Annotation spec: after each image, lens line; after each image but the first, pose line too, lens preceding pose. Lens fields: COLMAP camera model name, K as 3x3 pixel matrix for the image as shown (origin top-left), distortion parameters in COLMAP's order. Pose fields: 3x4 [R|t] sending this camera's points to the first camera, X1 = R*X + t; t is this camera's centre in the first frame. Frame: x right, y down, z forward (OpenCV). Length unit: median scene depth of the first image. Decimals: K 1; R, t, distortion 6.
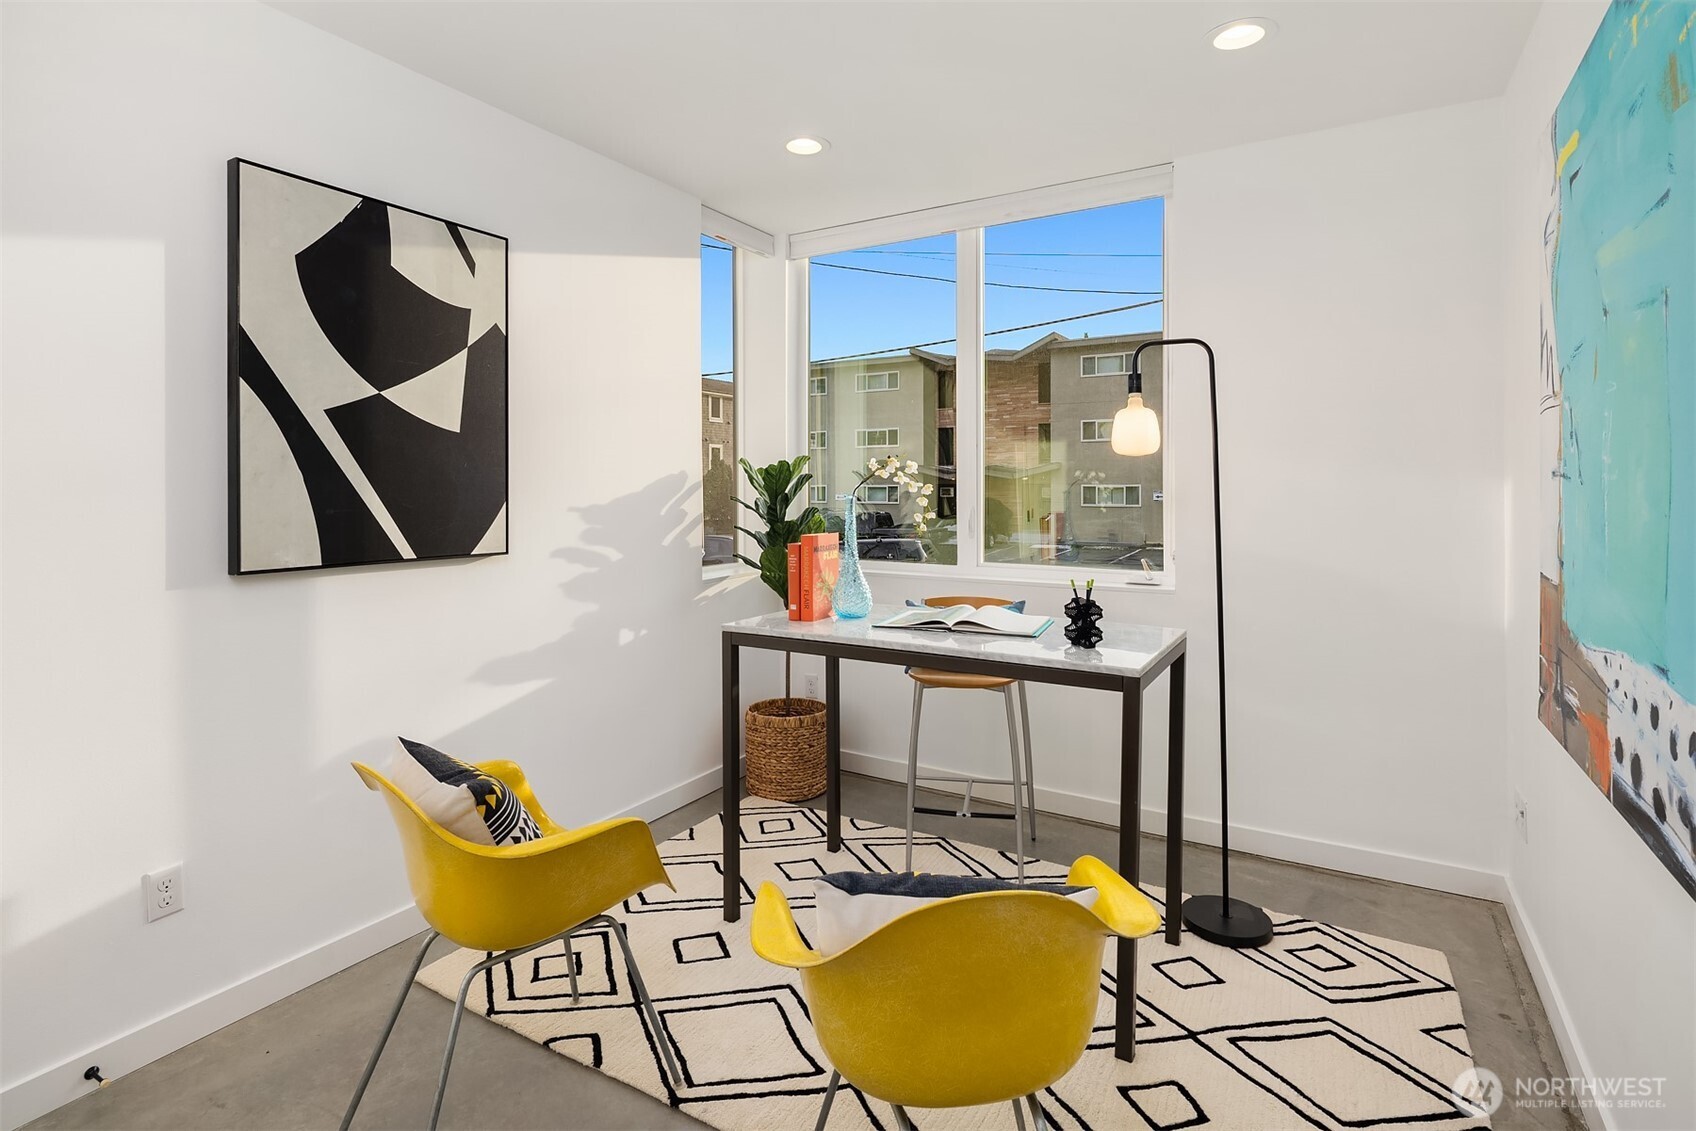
lens RADIAL K [[834.5, 0, 850.5], [0, 834.5, 493.3], [0, 0, 1]] dist [-0.001421, -0.000575]
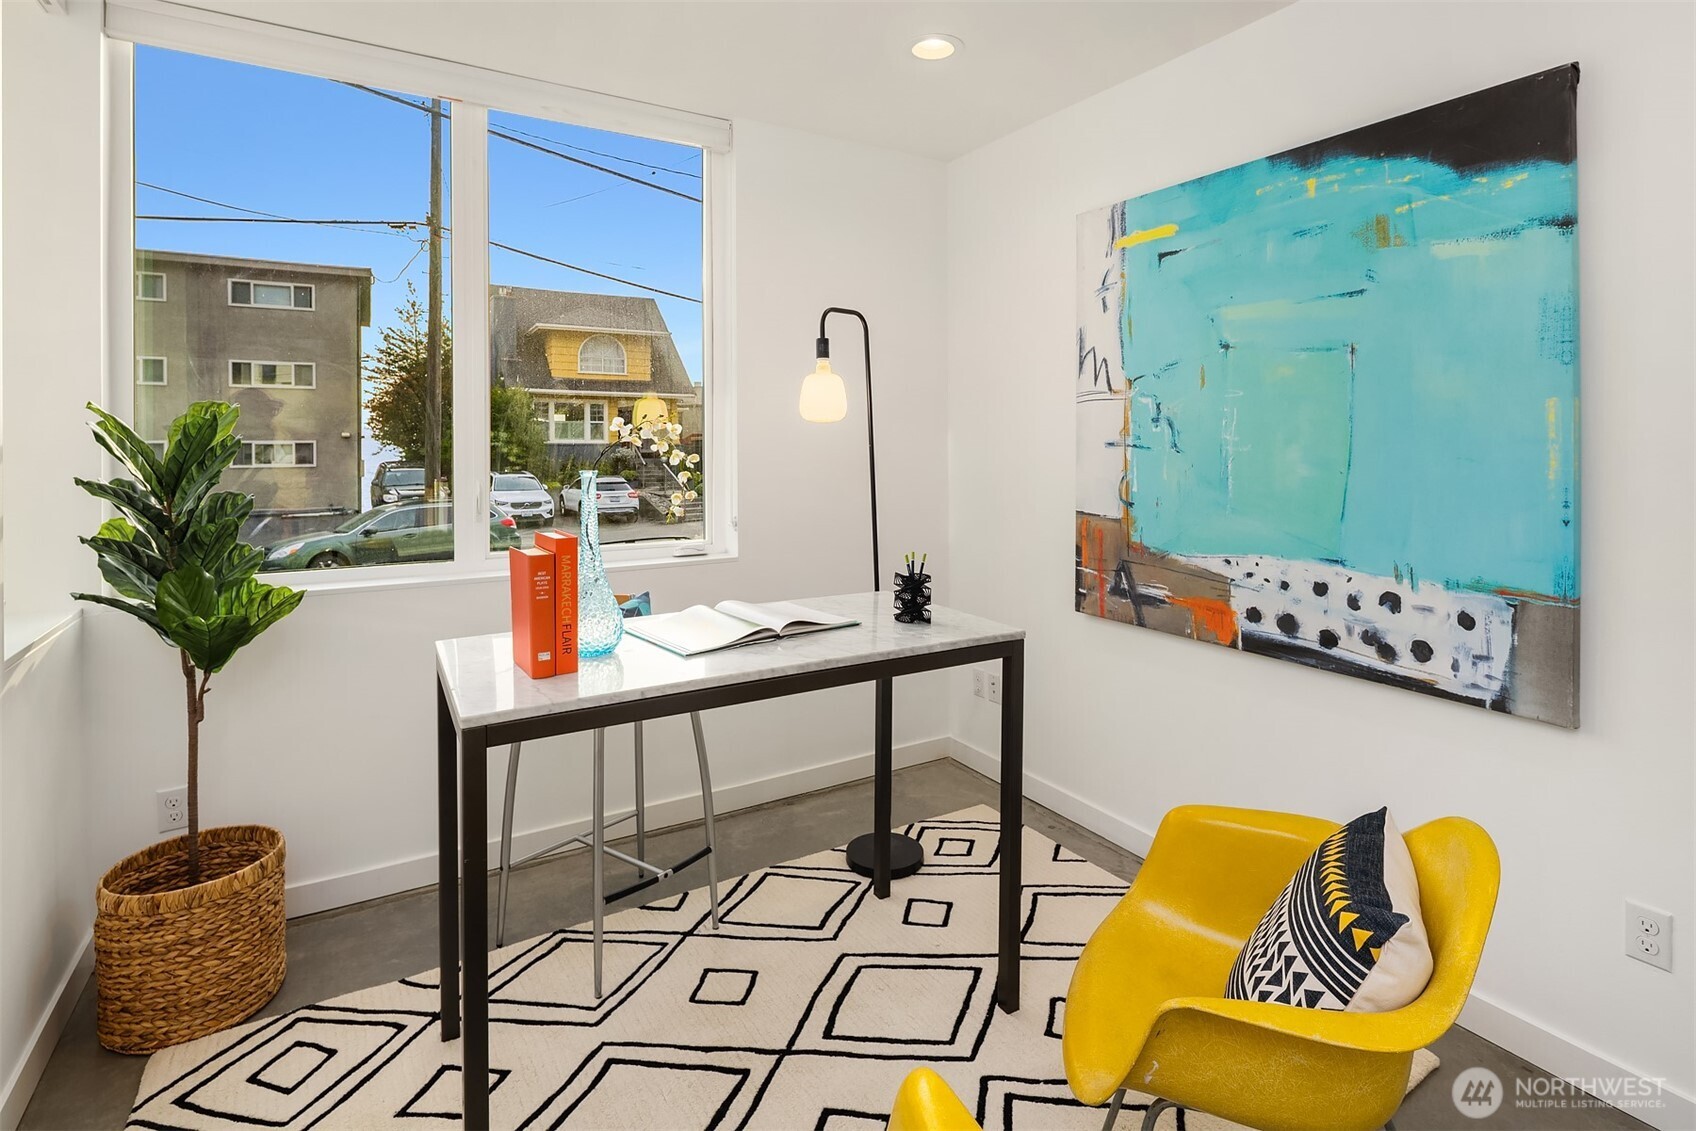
lens RADIAL K [[818.0, 0, 843.4], [0, 818.0, 447.7], [0, 0, 1]] dist [-0.000060, 0.000112]
pose [[0.478532, -0.003479, 0.878063, -0.490801], [0.004570, 0.999988, 0.001471, -0.016537], [-0.878058, 0.003309, 0.478542, 0.523453]]
